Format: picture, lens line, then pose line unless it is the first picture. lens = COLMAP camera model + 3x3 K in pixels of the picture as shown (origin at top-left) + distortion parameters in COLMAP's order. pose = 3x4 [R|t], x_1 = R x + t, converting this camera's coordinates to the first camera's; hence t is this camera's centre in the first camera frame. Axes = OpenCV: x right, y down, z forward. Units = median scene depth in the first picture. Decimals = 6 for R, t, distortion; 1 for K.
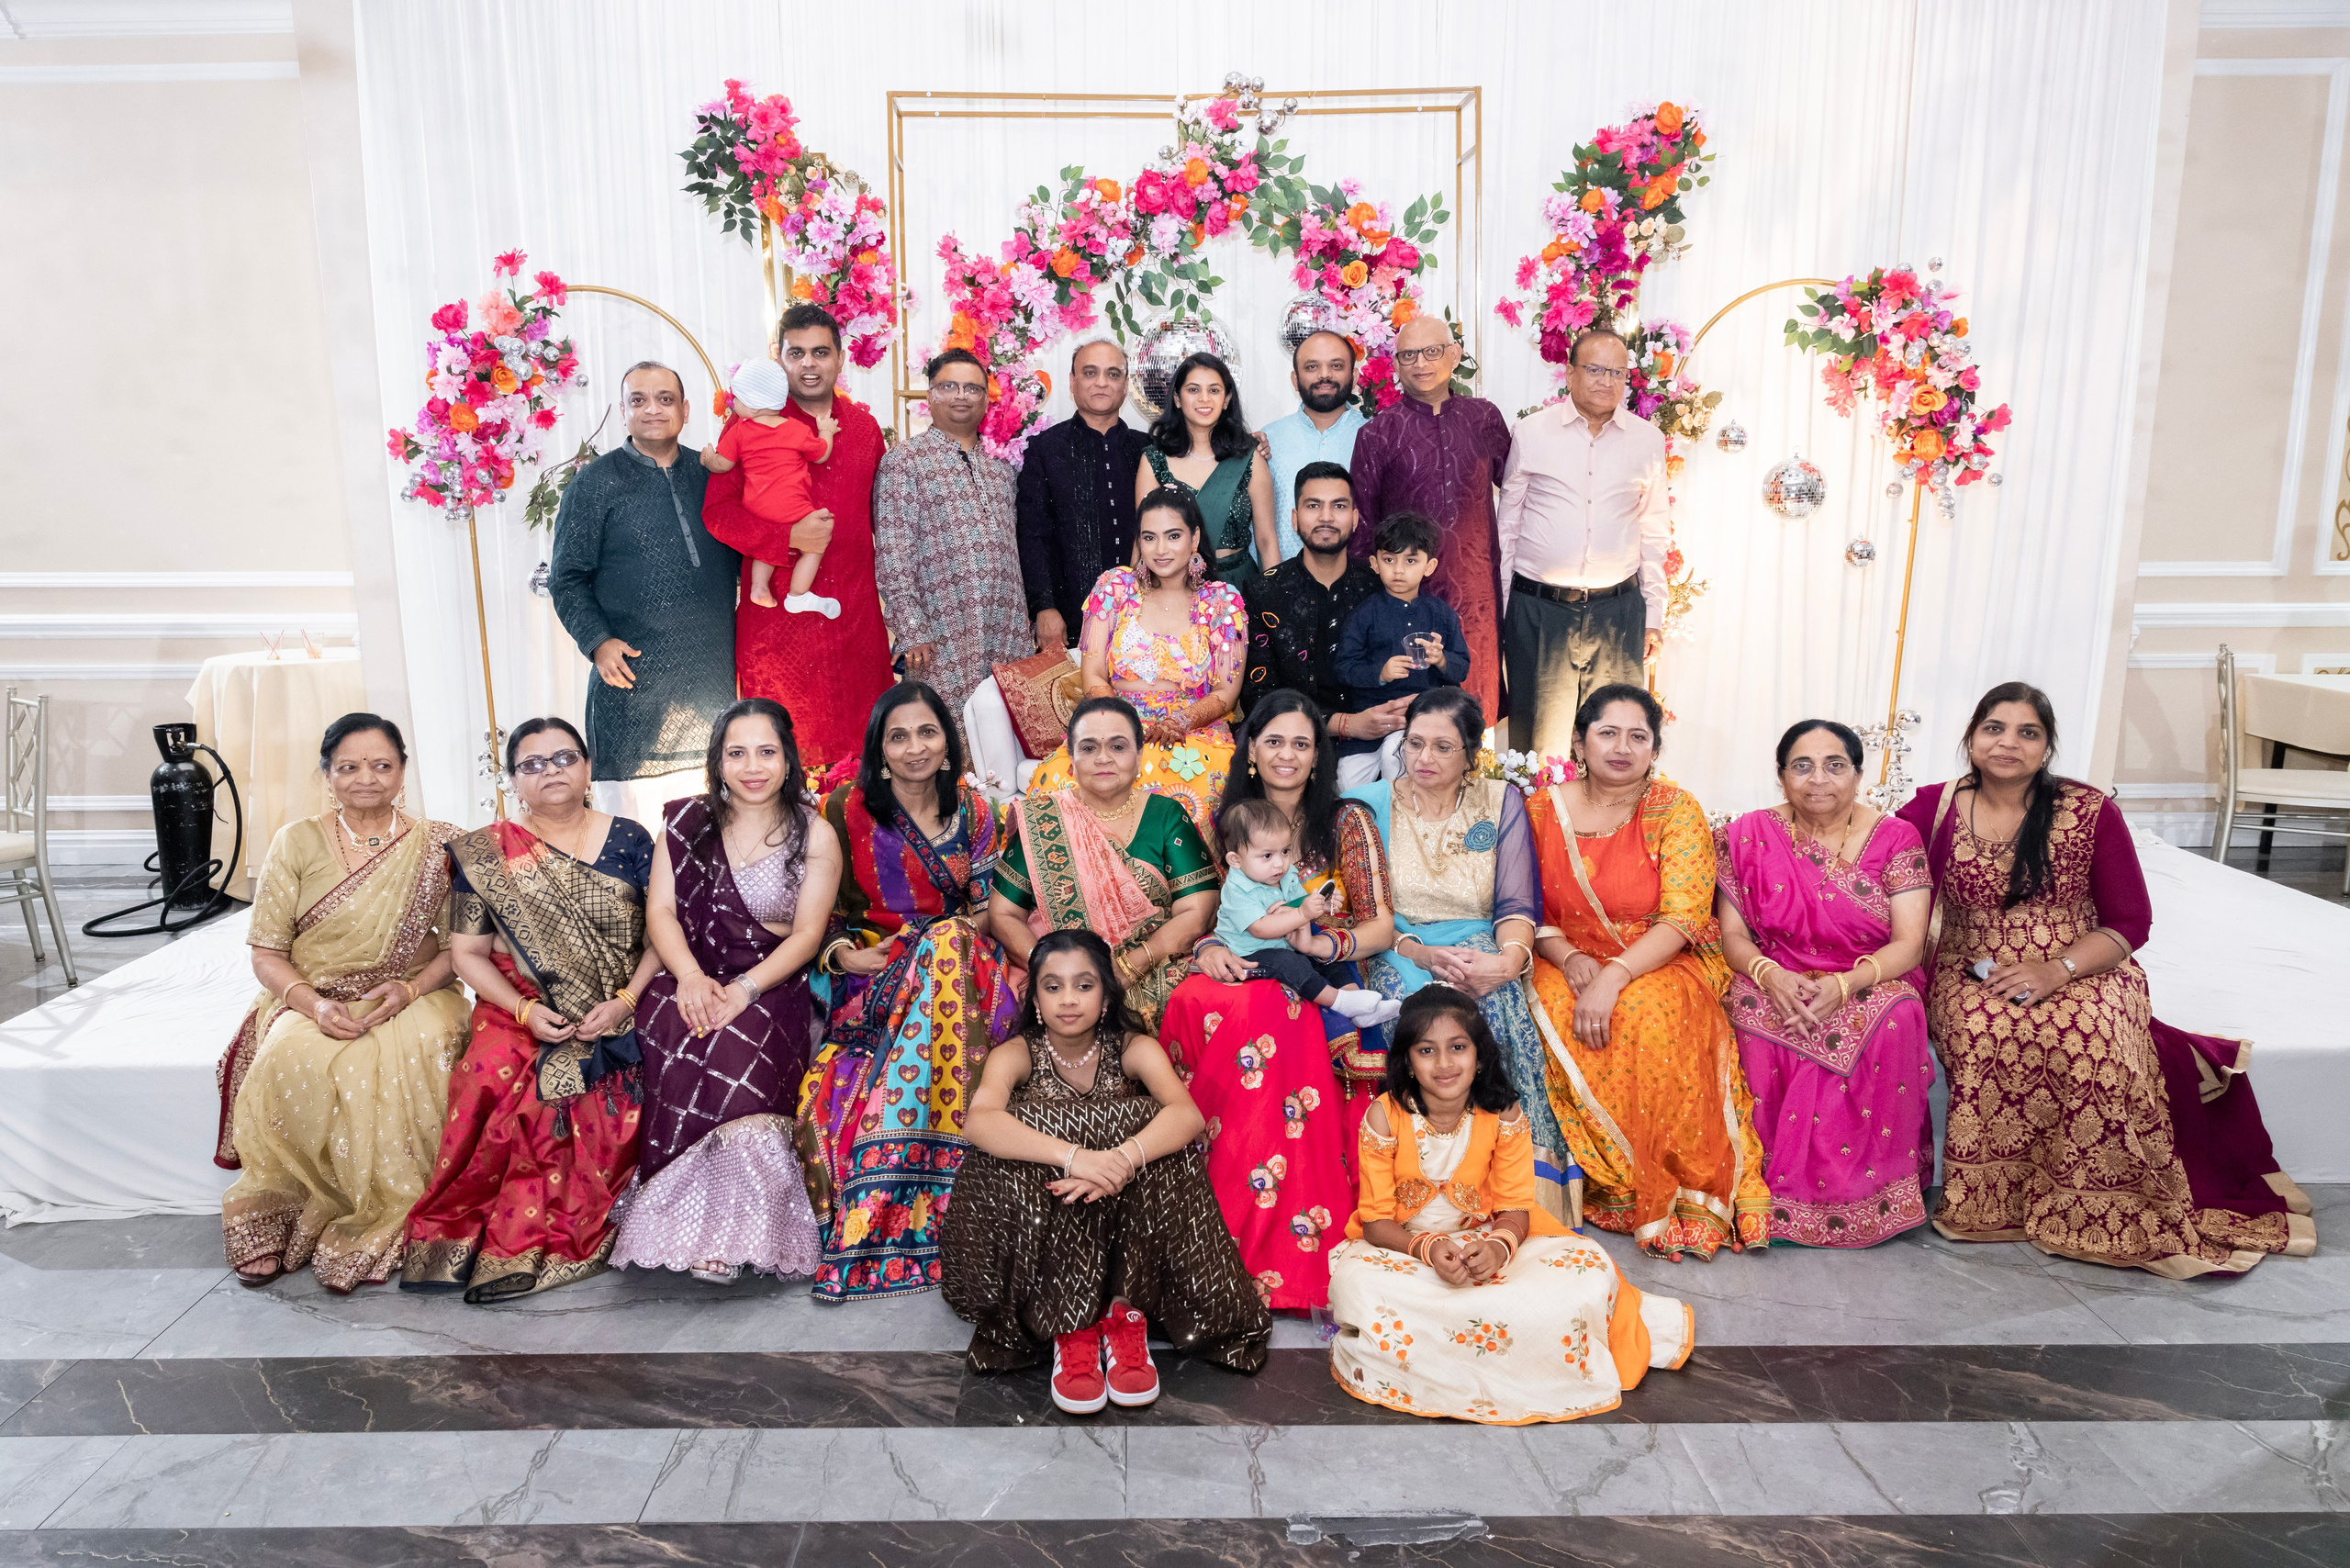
lens RADIAL K [[1523.3, 0, 1171.1], [0, 1523.3, 768.0], [0, 0, 1]] dist [0.004495, -0.014042]
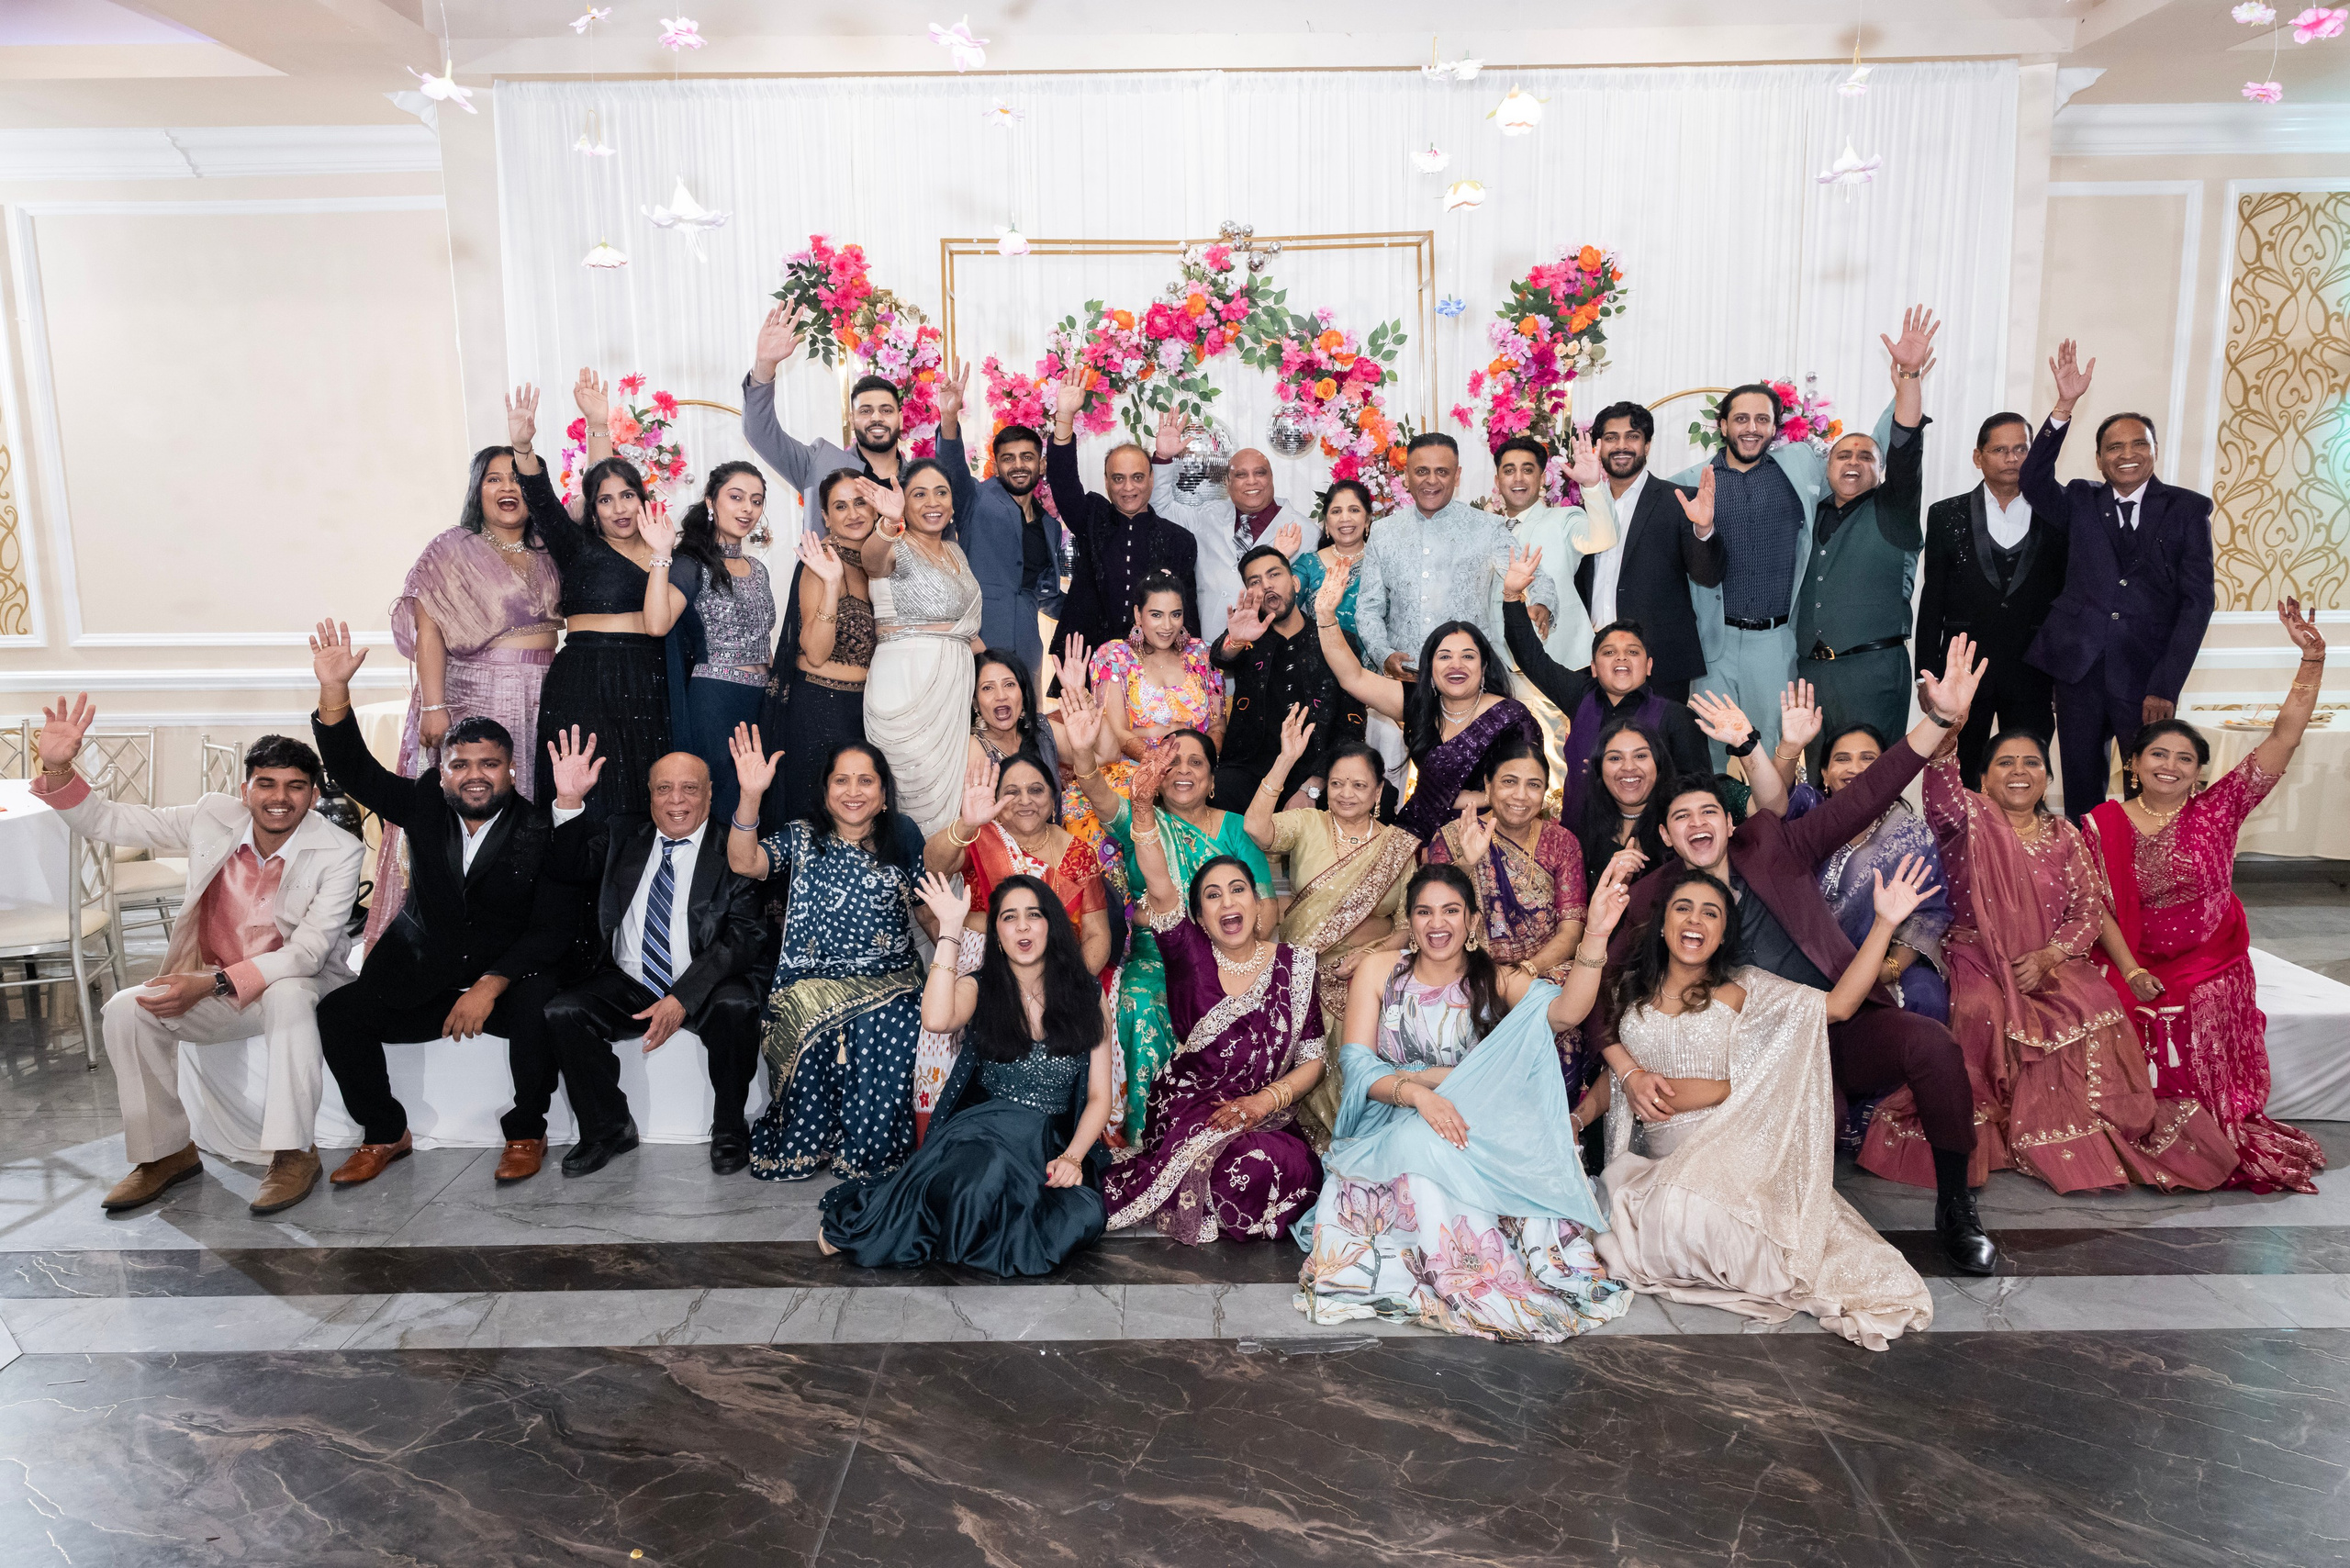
lens RADIAL K [[1516.4, 0, 1197.1], [0, 1516.4, 773.2], [0, 0, 1]] dist [-0.024573, 0.007365]
pose [[0.999937, -0.004200, -0.010406, 0.027770], [0.004017, 0.999838, -0.017542, 0.001184], [0.010478, 0.017499, 0.999792, -0.192557]]
